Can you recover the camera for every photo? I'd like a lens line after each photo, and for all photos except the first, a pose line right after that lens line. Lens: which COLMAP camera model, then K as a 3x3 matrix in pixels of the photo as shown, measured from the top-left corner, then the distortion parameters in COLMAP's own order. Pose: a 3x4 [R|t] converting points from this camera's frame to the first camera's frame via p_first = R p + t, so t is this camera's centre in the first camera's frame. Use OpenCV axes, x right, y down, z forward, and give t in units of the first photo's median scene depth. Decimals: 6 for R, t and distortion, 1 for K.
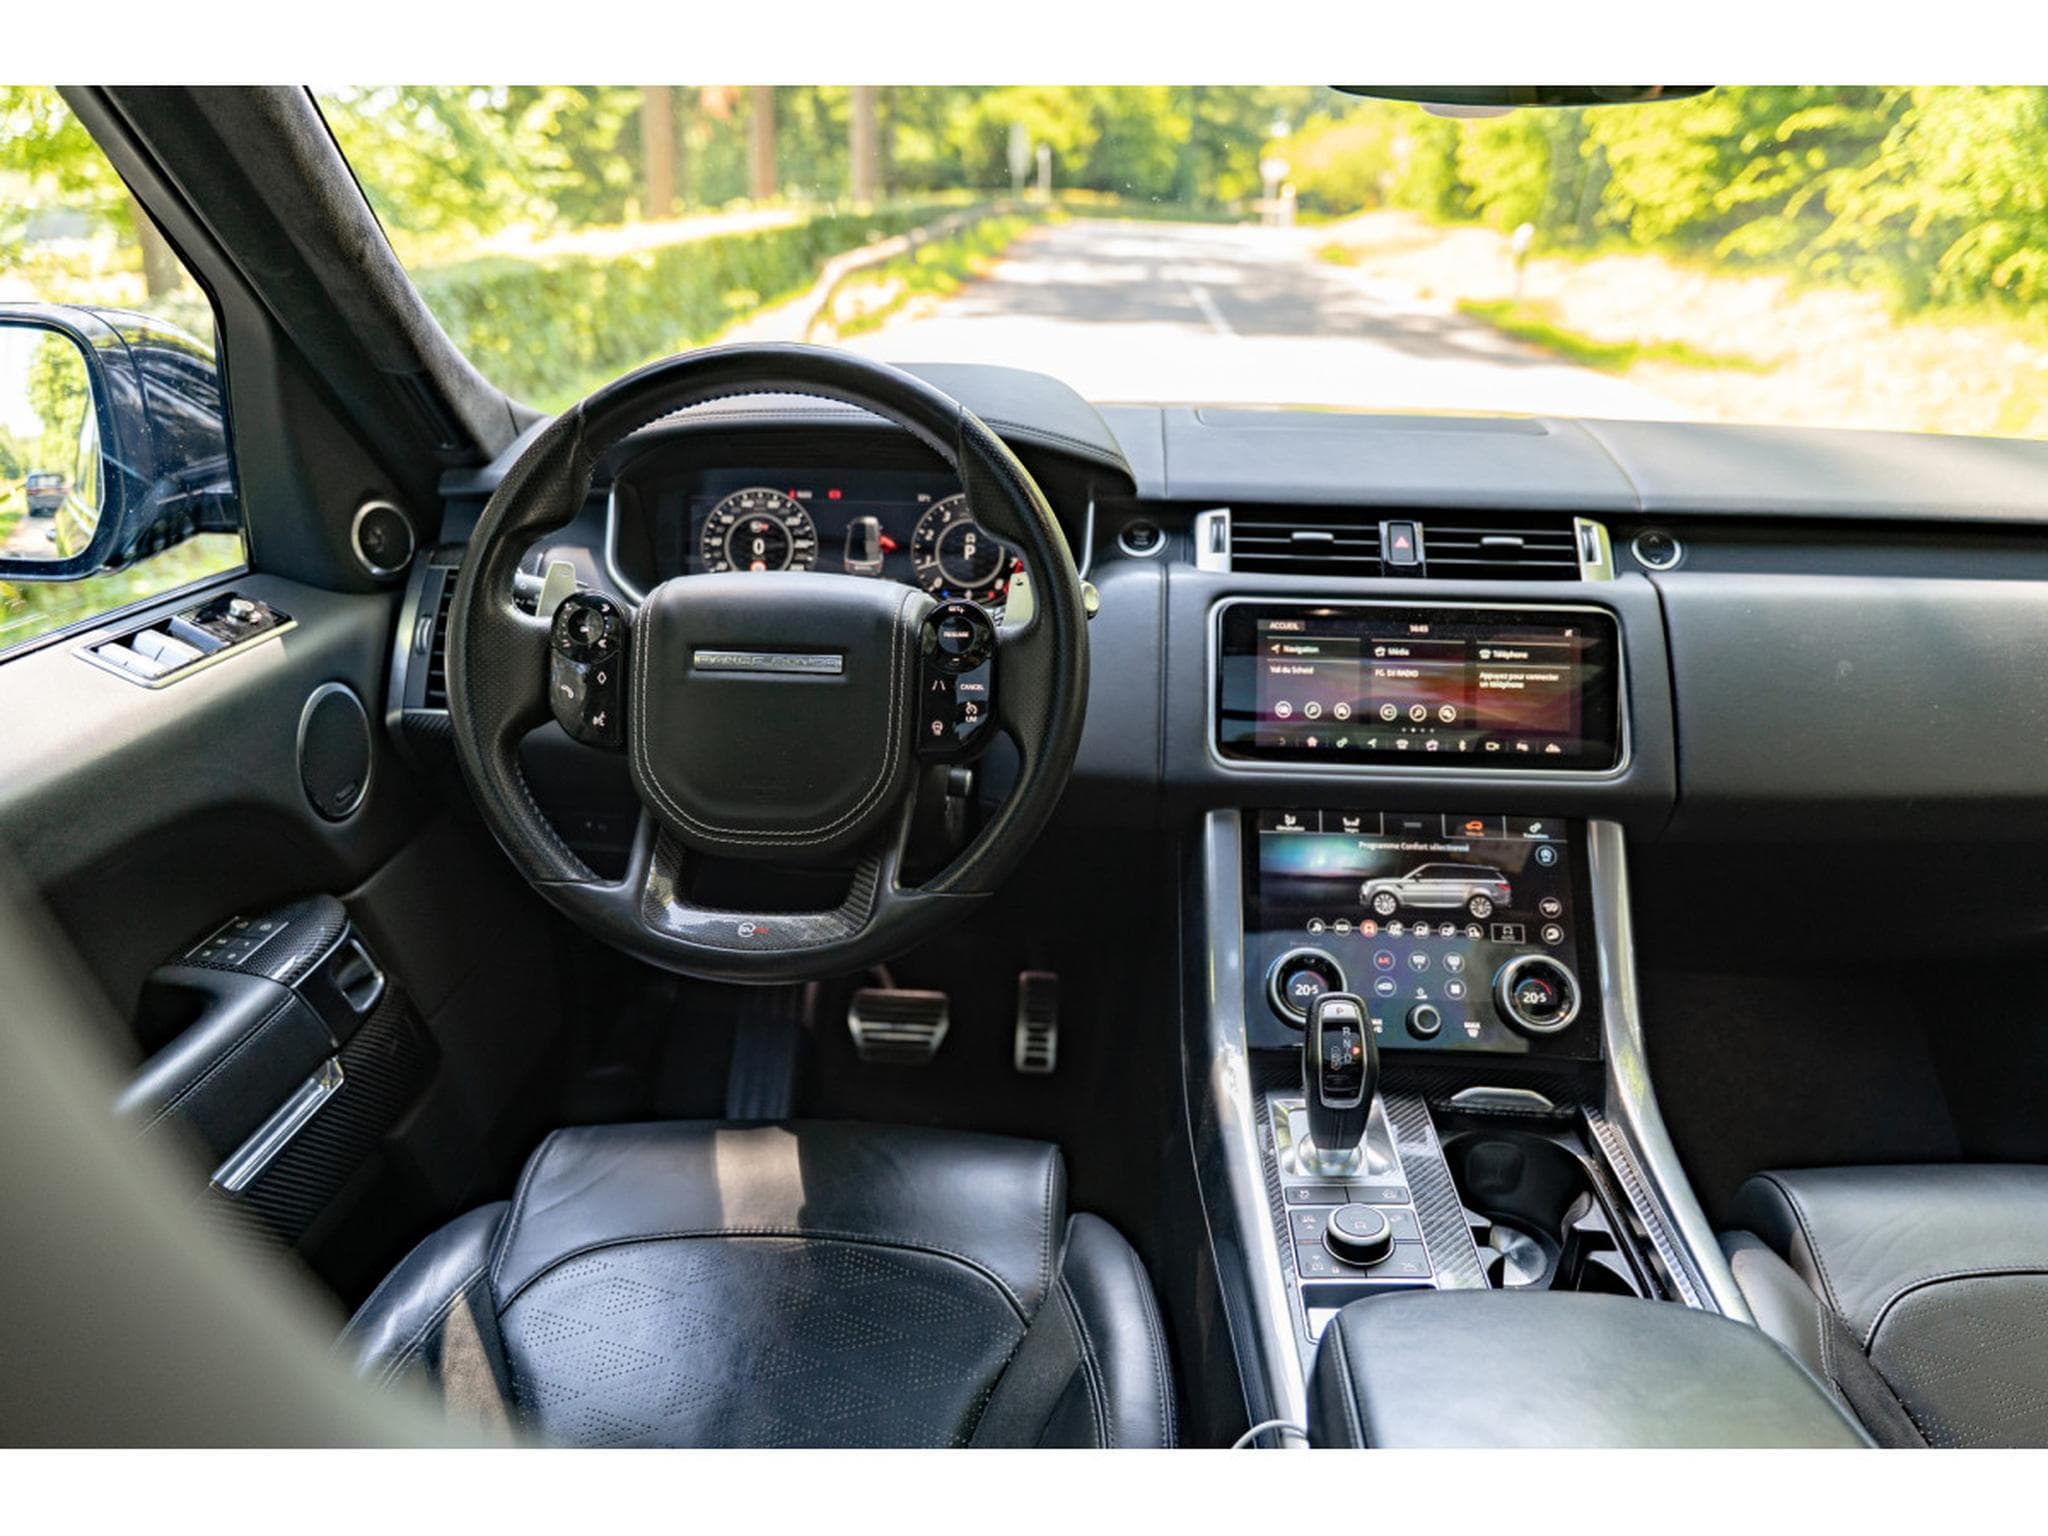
lens RADIAL K [[1782.9, 0, 1024.0], [0, 1782.9, 768.0], [0, 0, 1]] dist [-0.004488, 0.000297]
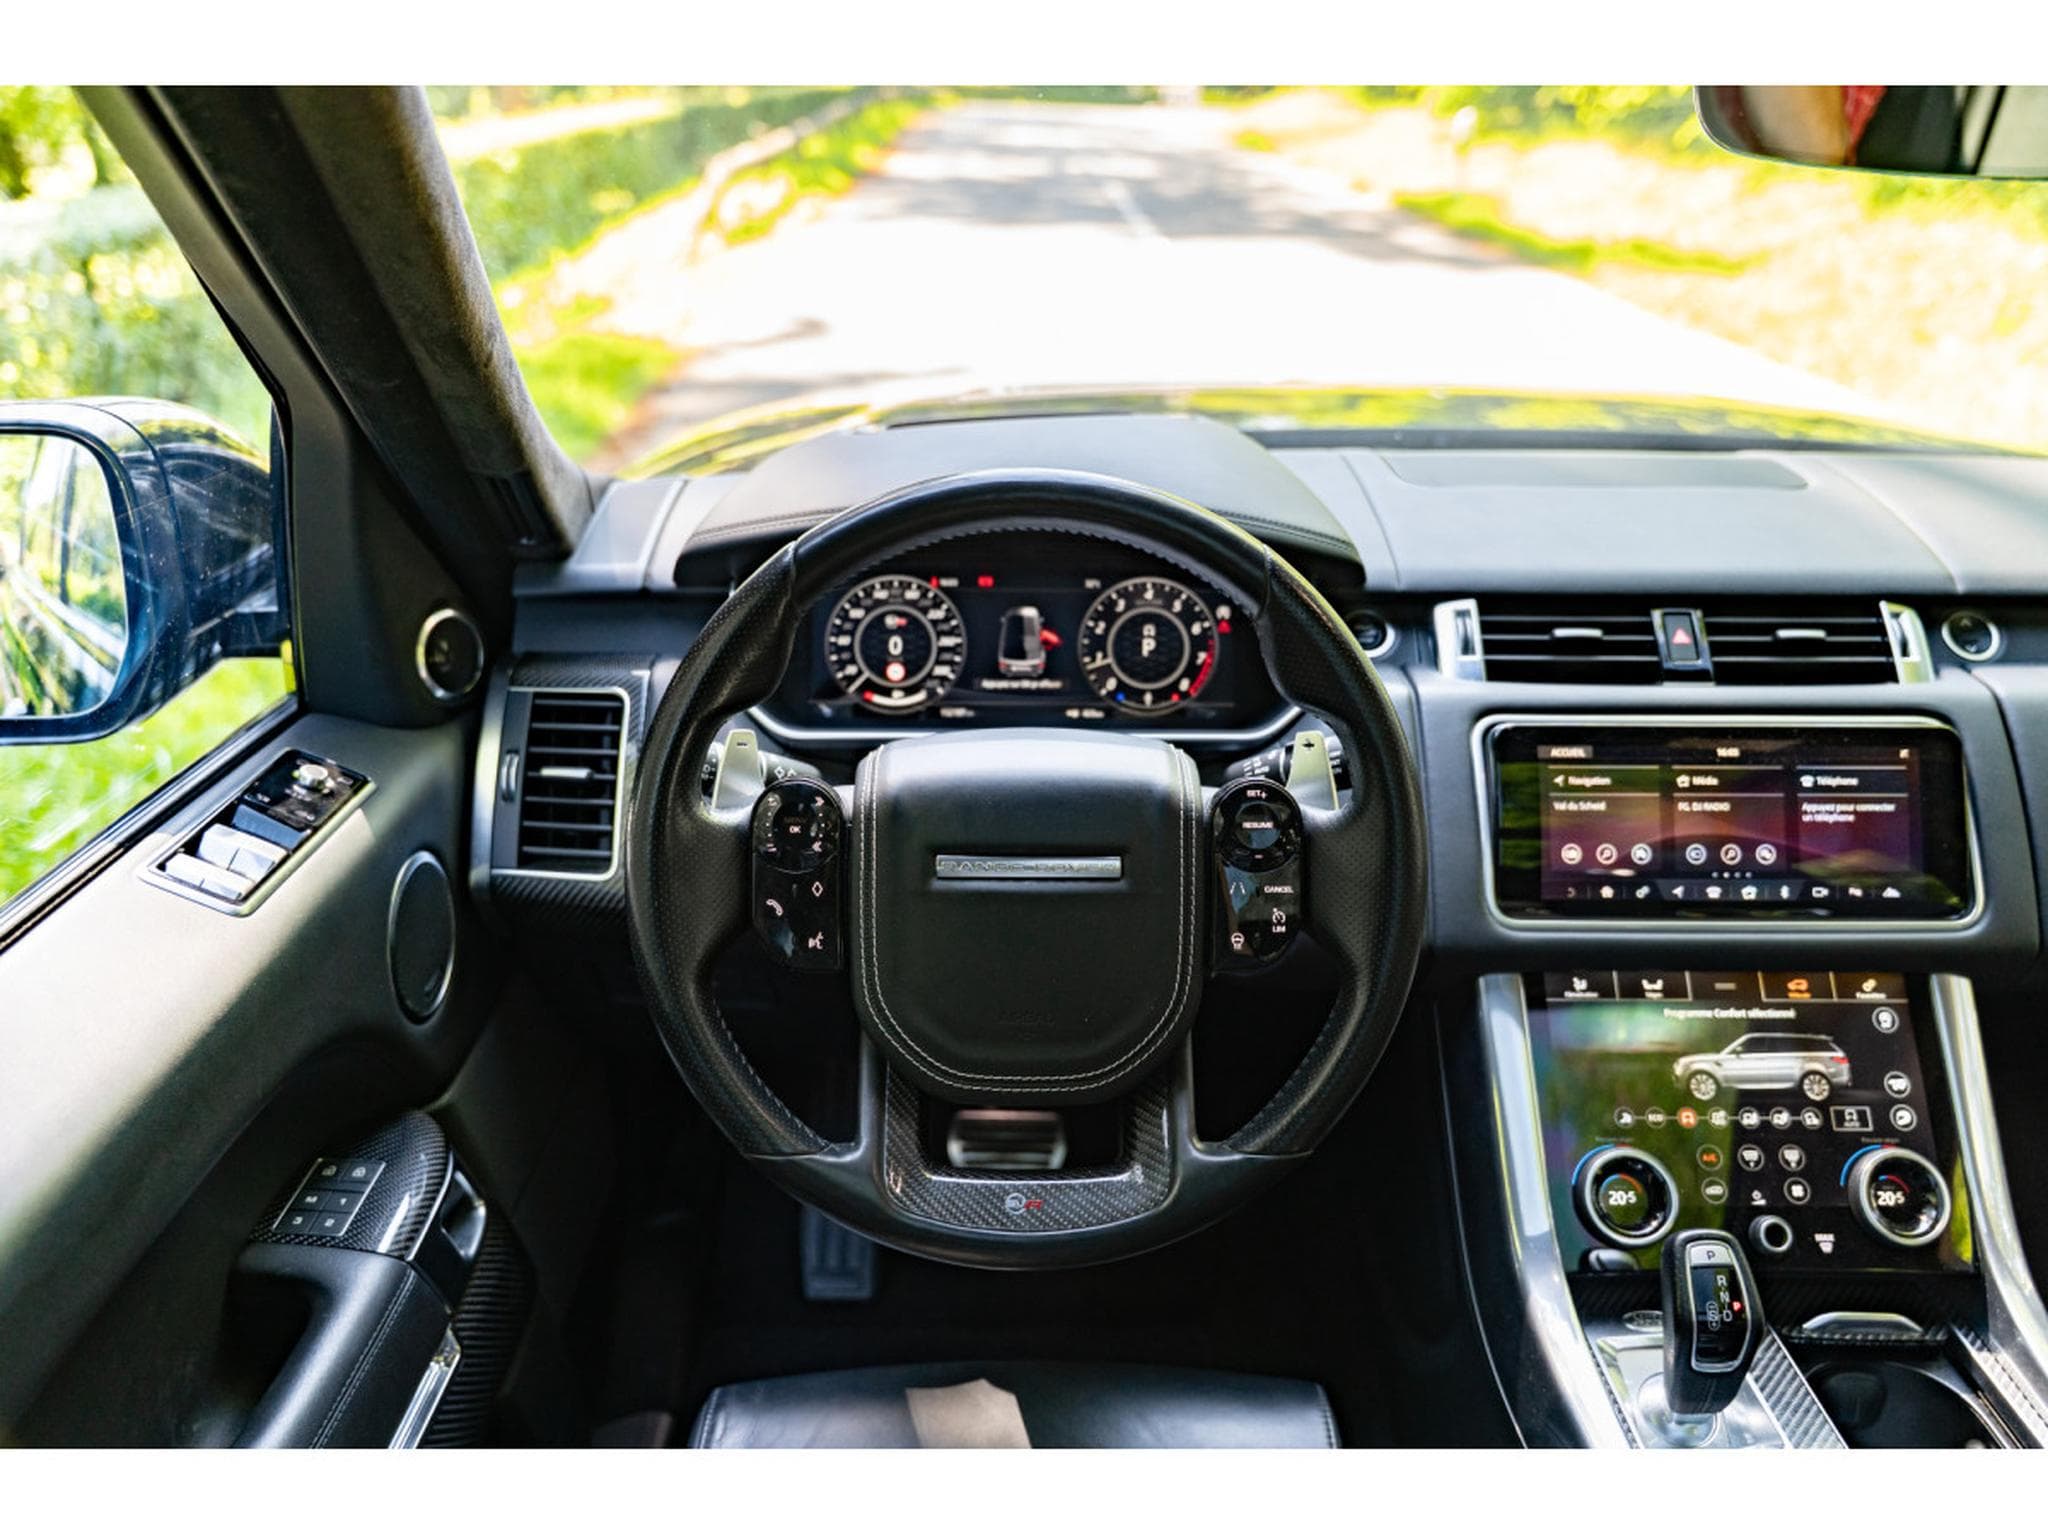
lens RADIAL K [[1879.6, 0, 940.4], [0, 1879.6, 688.3], [0, 0, 1]] dist [0.012745, 0.000657]
pose [[0.998517, -0.025903, 0.047876, -0.187283], [0.024925, 0.999470, 0.020922, -0.134065], [-0.048393, -0.019697, 0.998634, 0.131294]]
